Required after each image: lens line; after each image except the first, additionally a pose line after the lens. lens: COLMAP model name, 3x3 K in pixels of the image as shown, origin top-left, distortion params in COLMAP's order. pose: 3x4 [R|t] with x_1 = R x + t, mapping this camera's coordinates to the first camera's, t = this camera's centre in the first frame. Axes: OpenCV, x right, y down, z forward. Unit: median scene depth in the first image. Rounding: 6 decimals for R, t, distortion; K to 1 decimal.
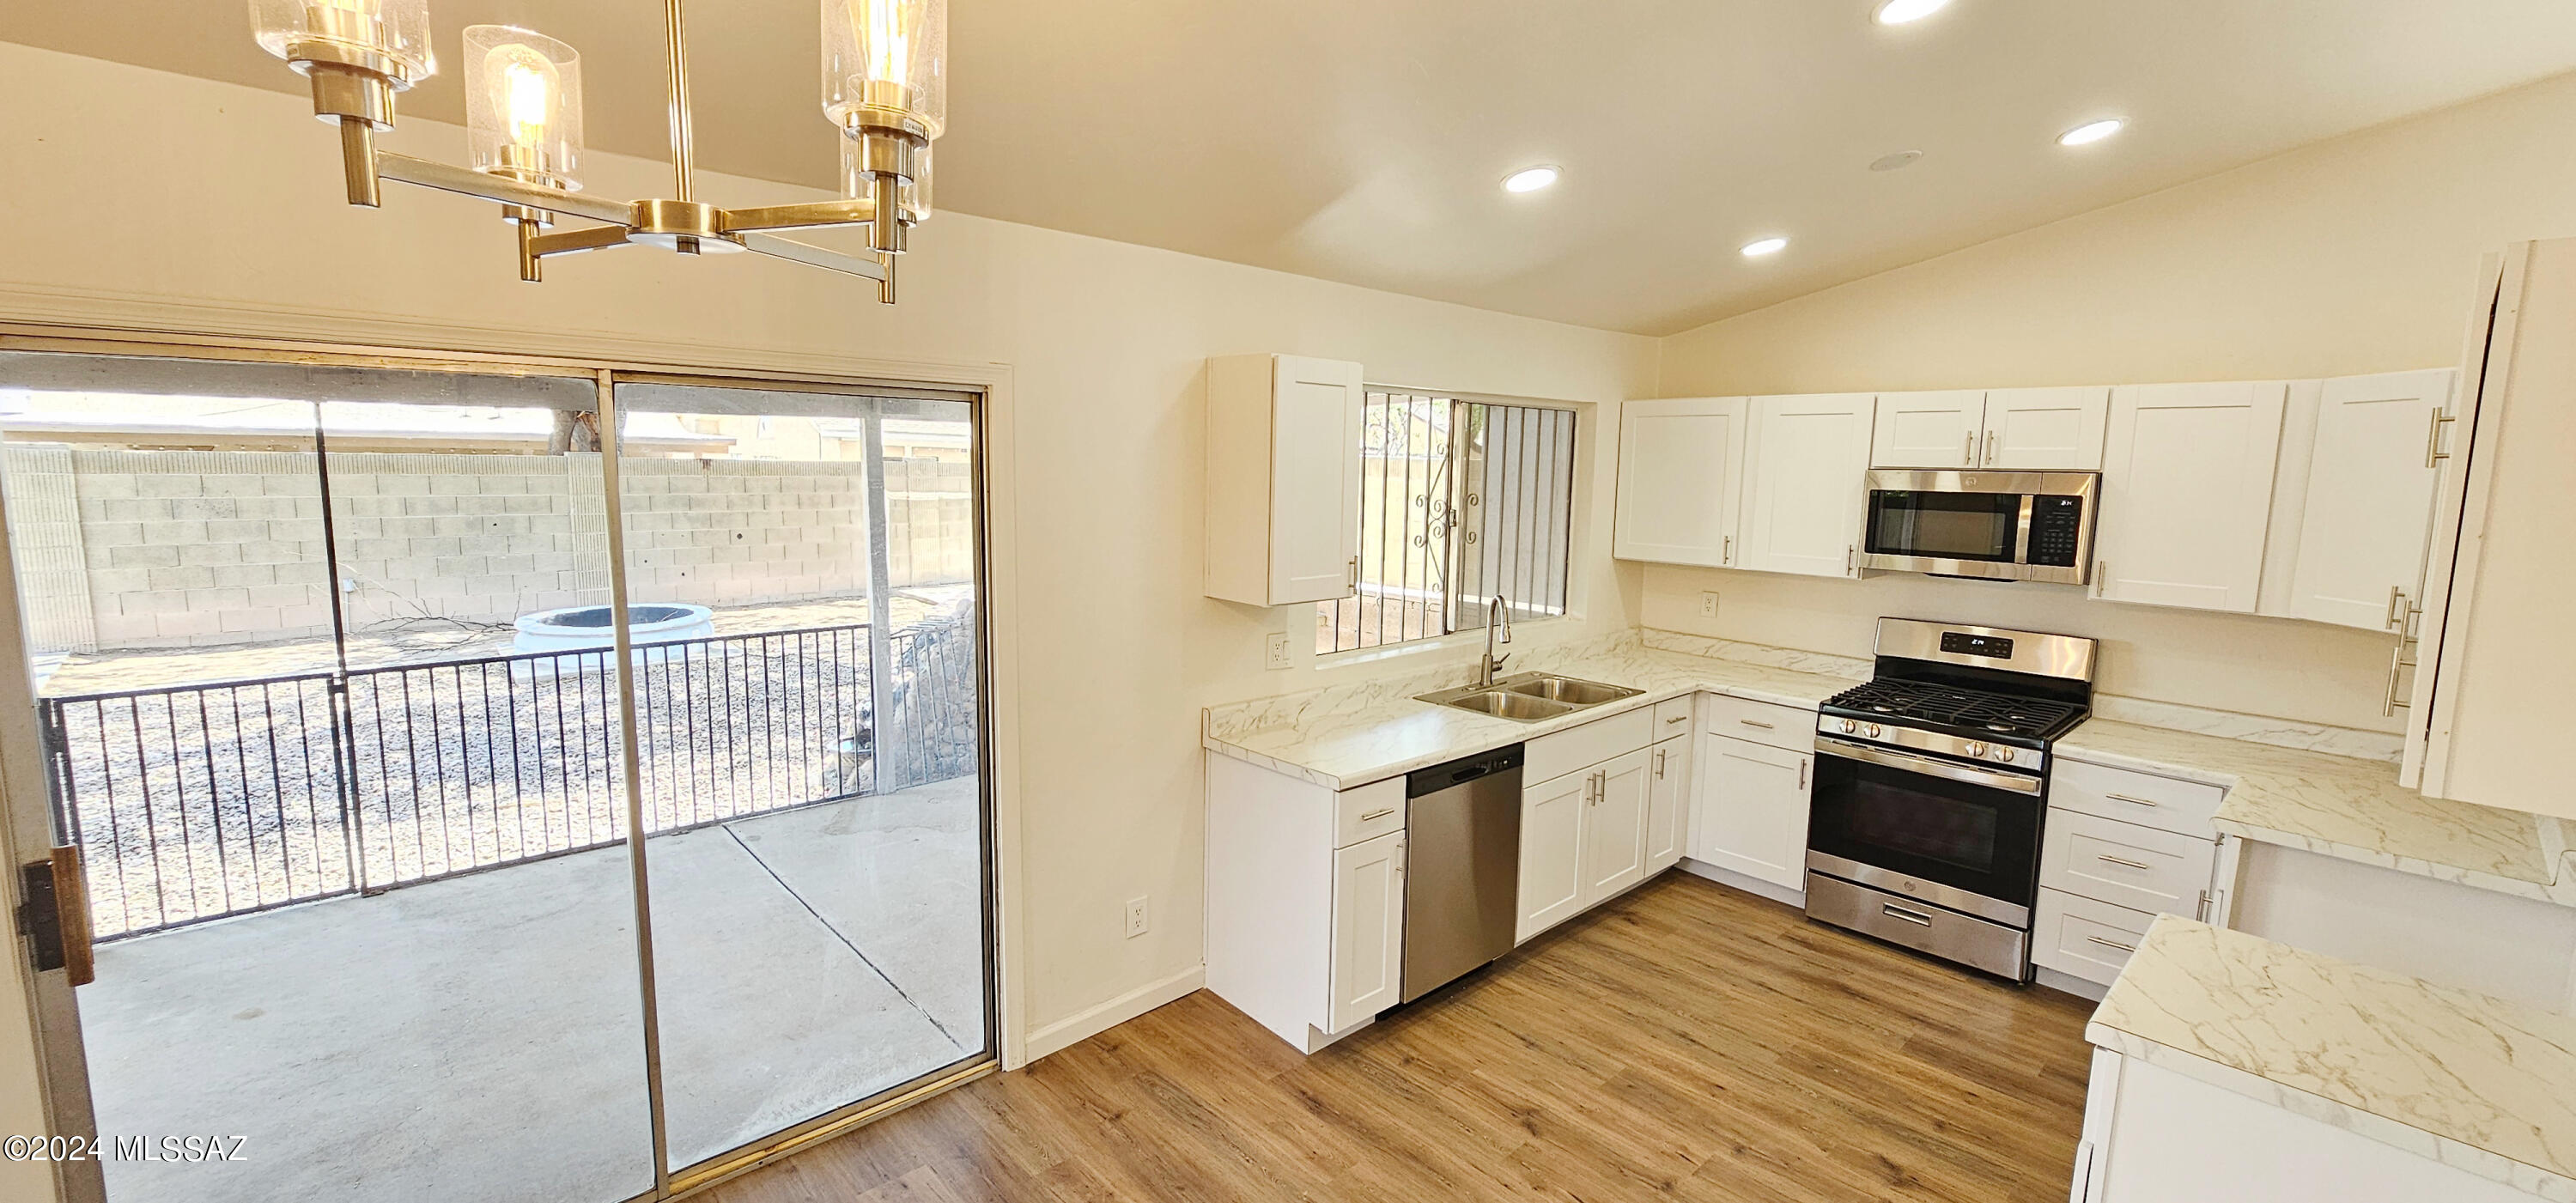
lens RADIAL K [[1051.4, 0, 1291.7], [0, 1051.4, 601.3], [0, 0, 1]] dist [-0.002344, 0.000019]
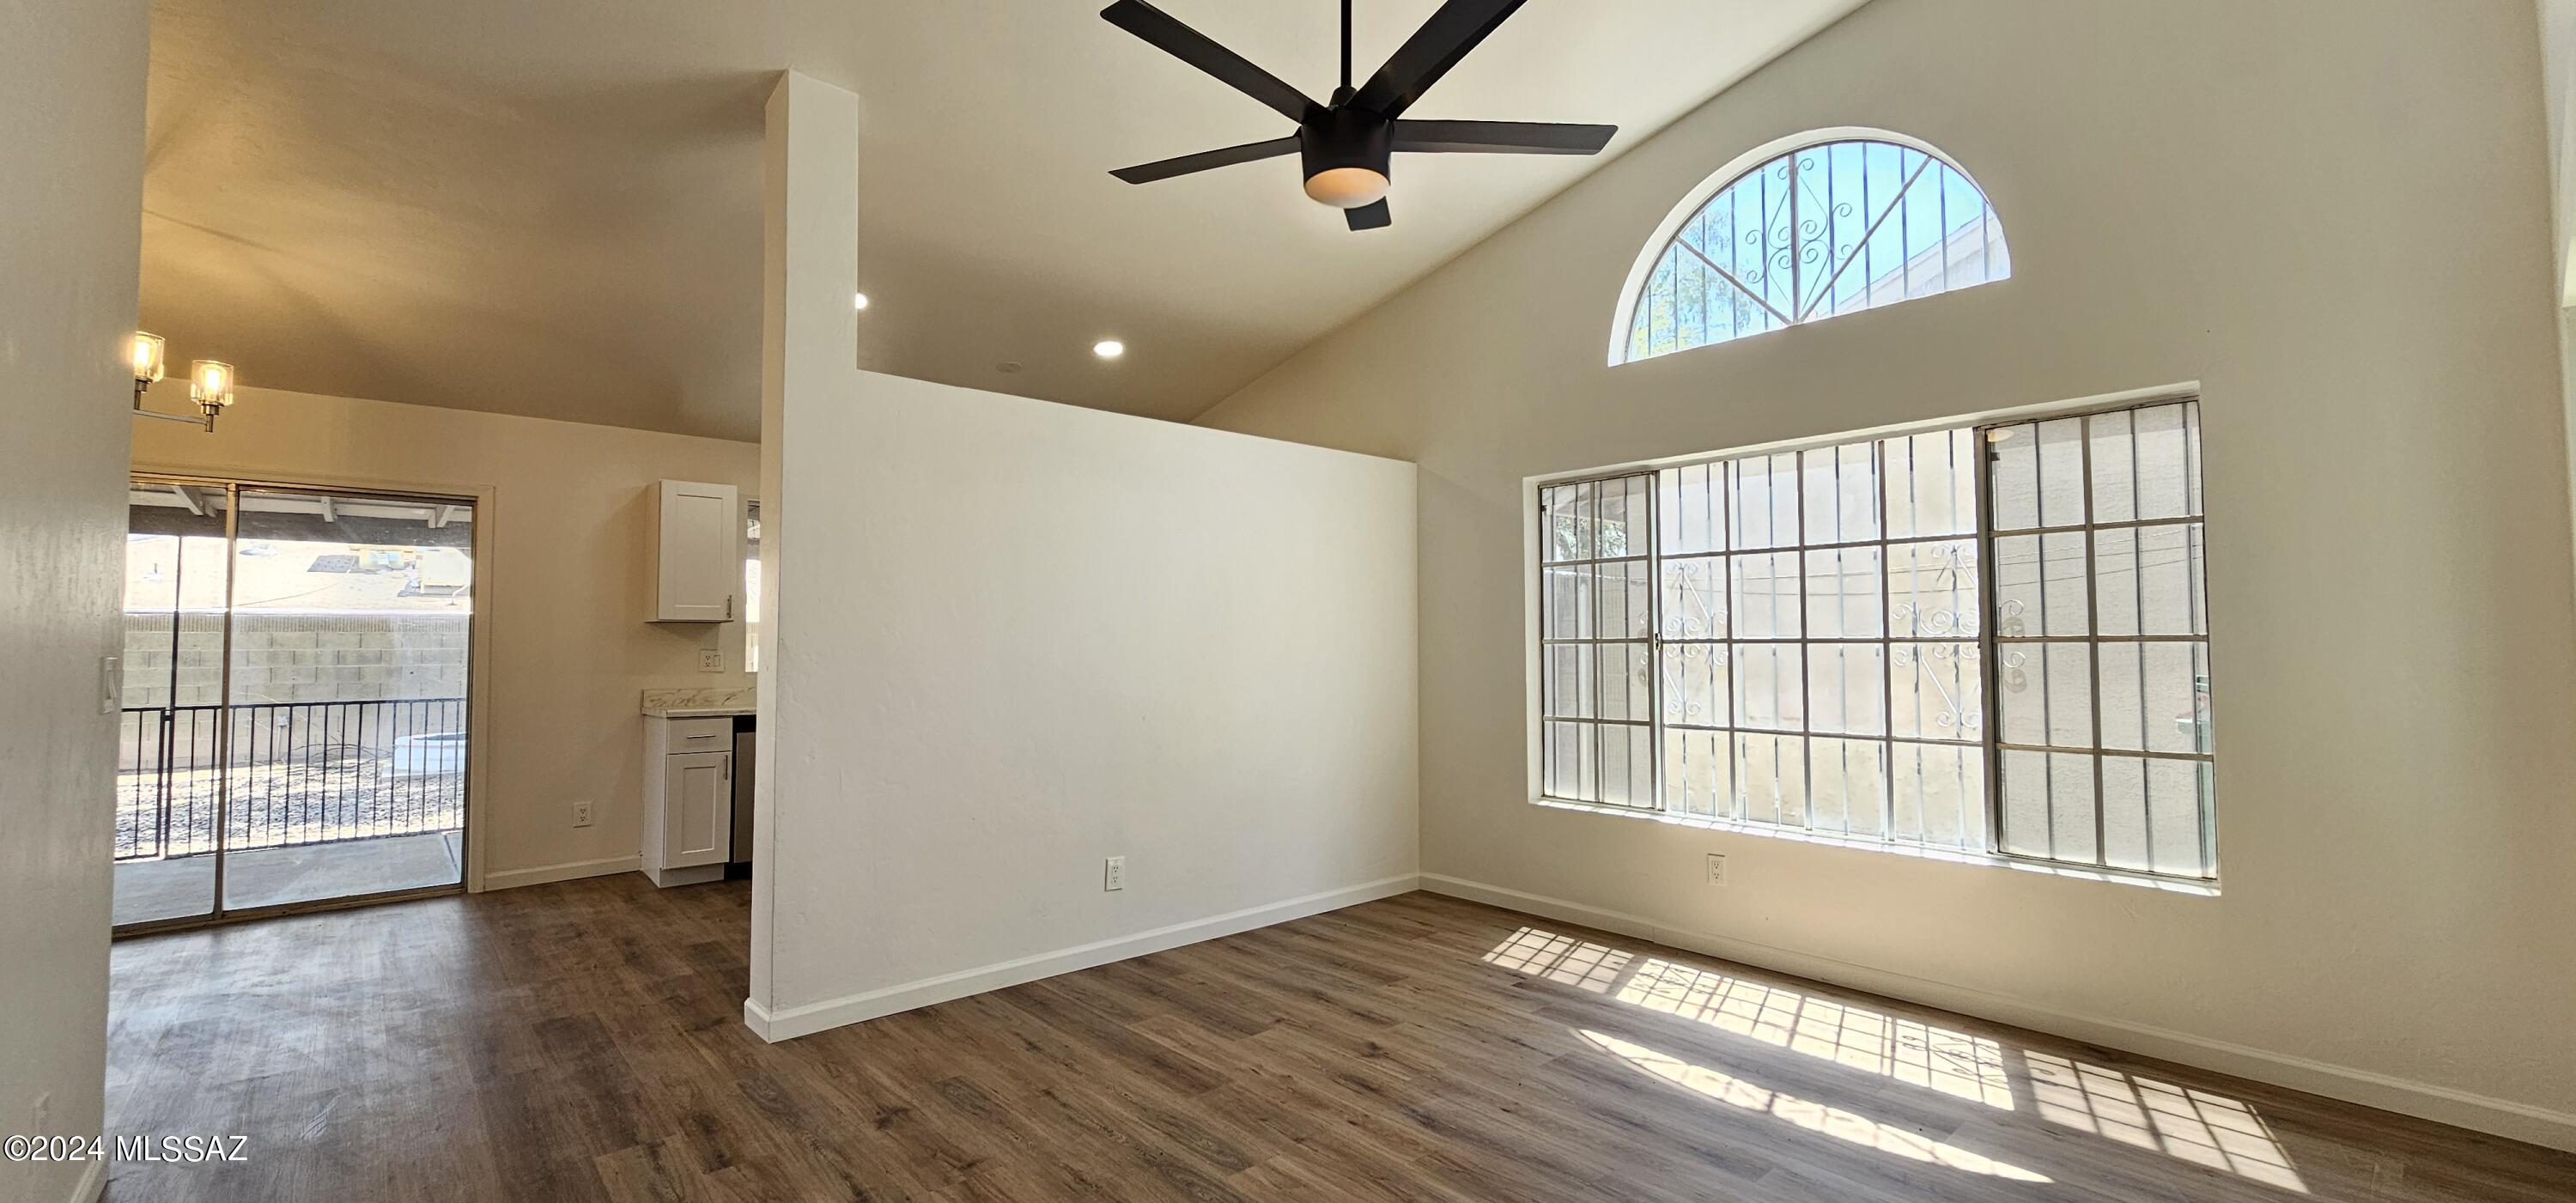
lens RADIAL K [[1051.4, 0, 1287.1], [0, 1051.4, 600.8], [0, 0, 1]] dist [-0.002344, 0.000019]
pose [[0.999123, -0.029359, -0.029848, 0.799159], [0.023533, 0.983456, -0.179612, 0.230425], [0.034628, 0.178752, 0.983285, -0.500678]]
